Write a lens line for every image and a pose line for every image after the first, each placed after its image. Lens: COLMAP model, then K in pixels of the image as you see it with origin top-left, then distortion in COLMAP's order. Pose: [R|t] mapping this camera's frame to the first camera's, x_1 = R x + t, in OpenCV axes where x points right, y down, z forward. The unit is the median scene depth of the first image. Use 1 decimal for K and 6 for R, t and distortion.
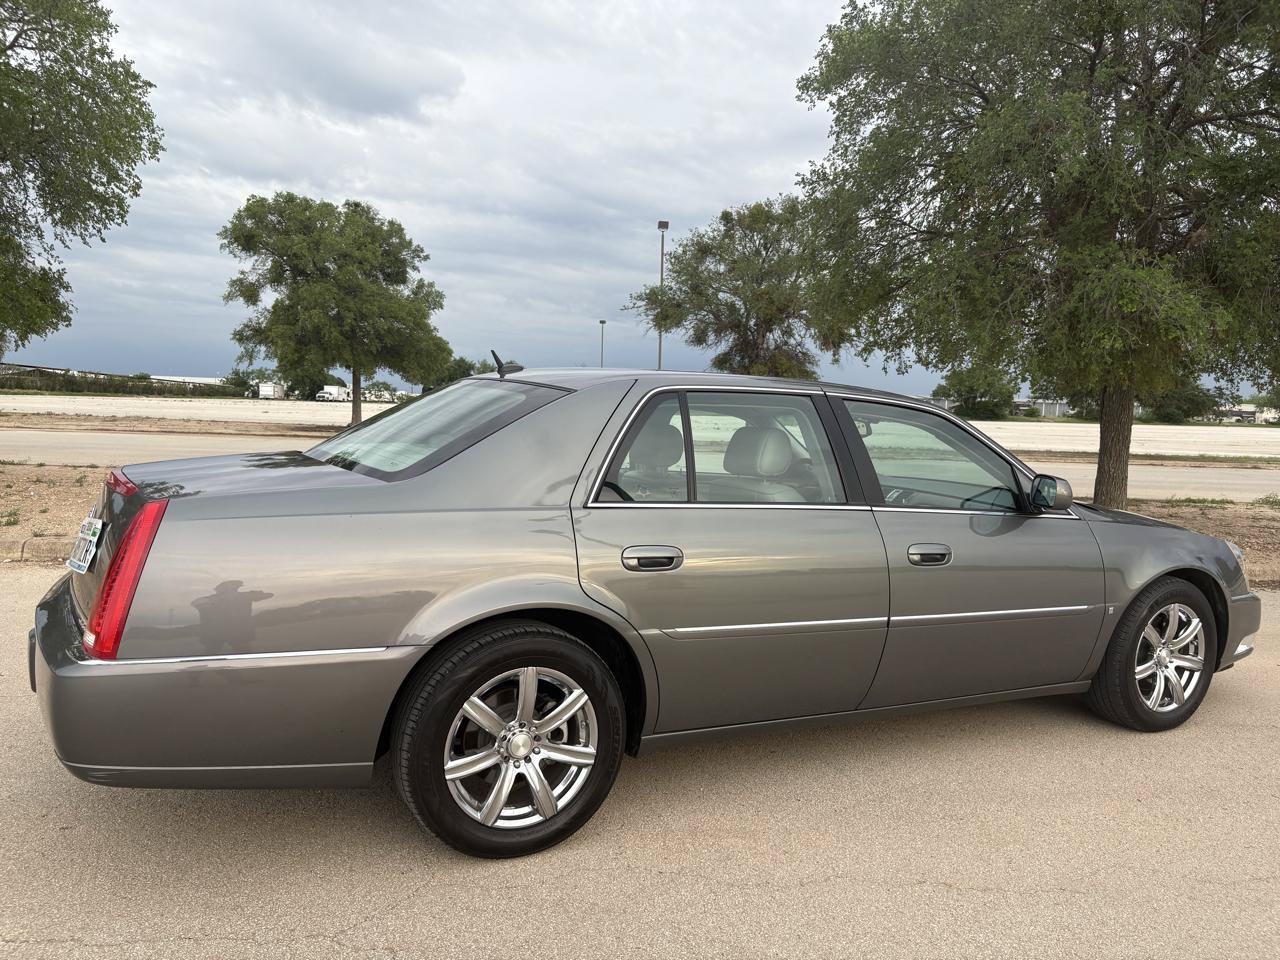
lens RADIAL K [[974.3, 0, 636.7], [0, 974.3, 500.6], [0, 0, 1]] dist [0.033068, -0.034049]
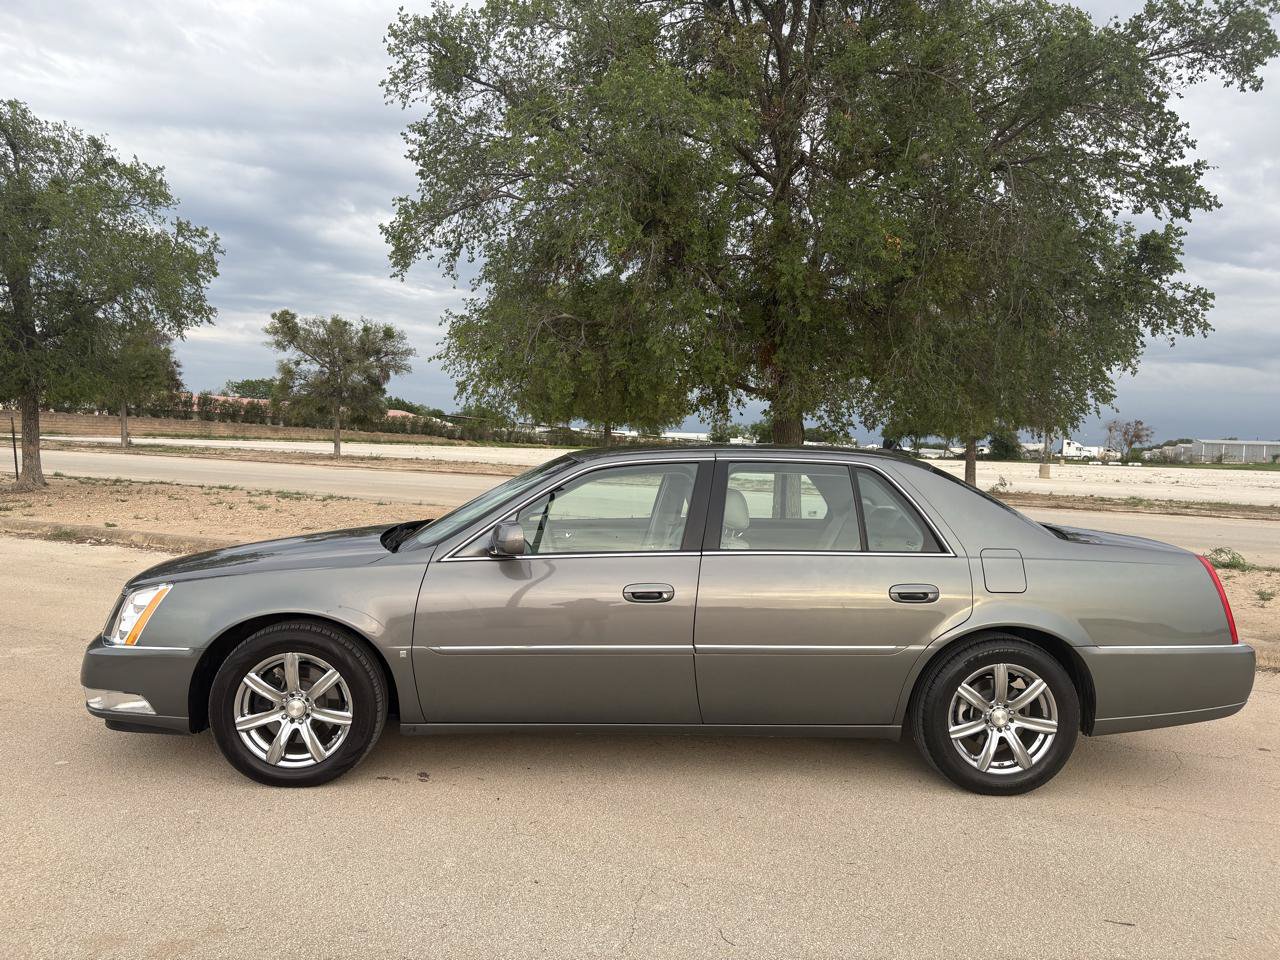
lens RADIAL K [[974.3, 0, 634.6], [0, 974.3, 480.3], [0, 0, 1]] dist [0.033068, -0.034049]
pose [[0.867870, 0.016163, -0.496528, 0.802985], [-0.053746, 0.996659, -0.061498, 0.011068], [0.493876, 0.080058, 0.865839, 0.059345]]
